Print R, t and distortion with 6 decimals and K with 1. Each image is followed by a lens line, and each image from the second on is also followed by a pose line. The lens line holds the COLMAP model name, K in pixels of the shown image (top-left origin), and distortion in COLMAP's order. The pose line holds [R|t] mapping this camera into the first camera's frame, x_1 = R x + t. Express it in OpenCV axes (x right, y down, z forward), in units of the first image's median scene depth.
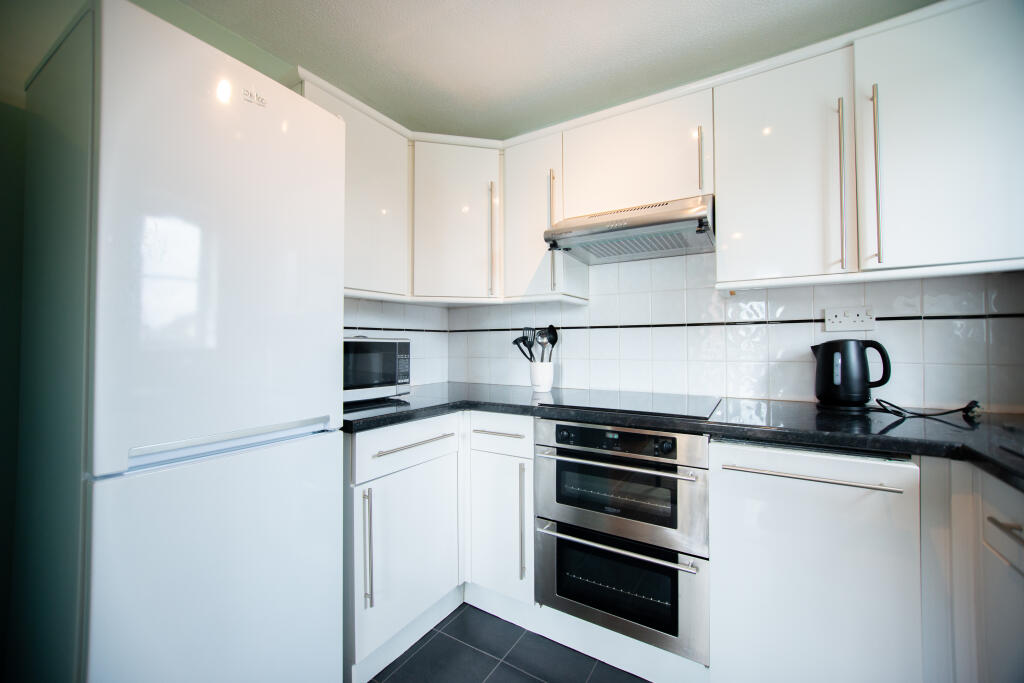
lens RADIAL K [[408.7, 0, 513.4], [0, 408.7, 334.6], [0, 0, 1]] dist [0.013068, 0.000005]
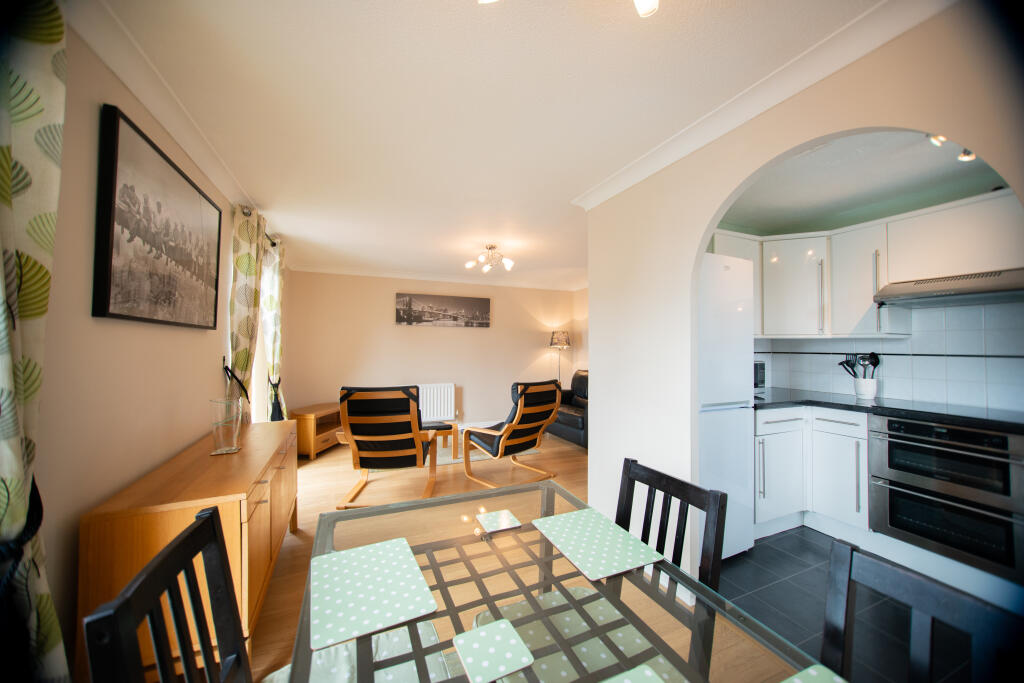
lens RADIAL K [[374.4, 0, 527.1], [0, 374.4, 340.2], [0, 0, 1]] dist [-0.001546, 0.011251]
pose [[0.837216, -0.004386, -0.546855, -0.256101], [0.006738, 0.999975, 0.002295, -0.100221], [0.546831, -0.005606, 0.837224, -0.969567]]
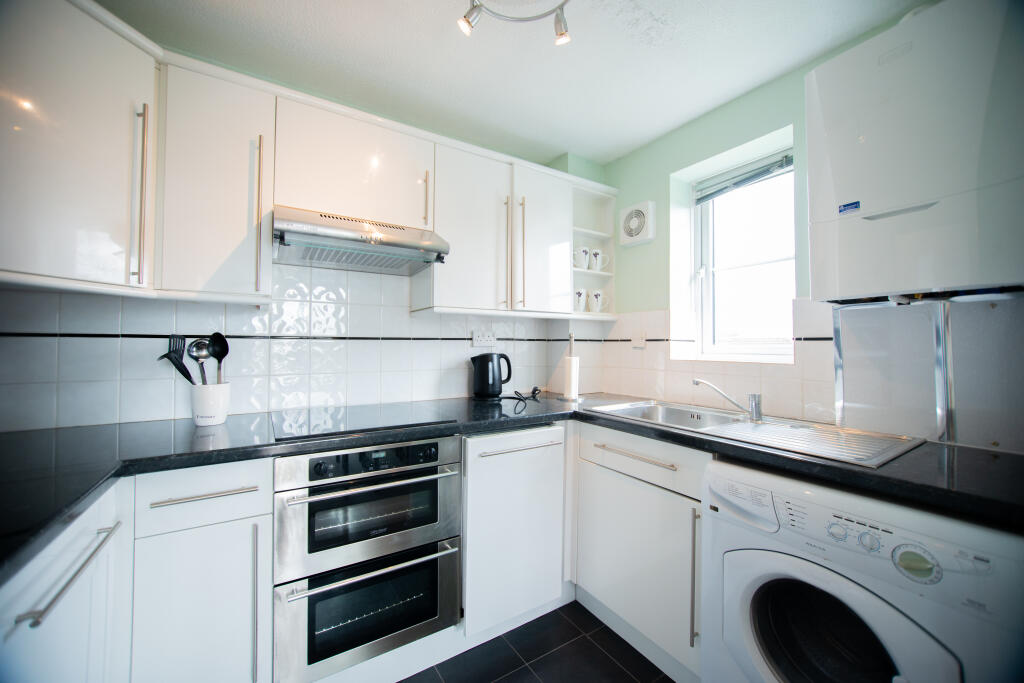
lens RADIAL K [[400.5, 0, 510.8], [0, 400.5, 337.2], [0, 0, 1]] dist [-0.001328, -0.000117]
pose [[0.445746, 0.024459, 0.894825, -0.421516], [-0.024084, 0.999592, -0.015326, -0.023061], [-0.894835, -0.014720, 0.446153, 0.264631]]
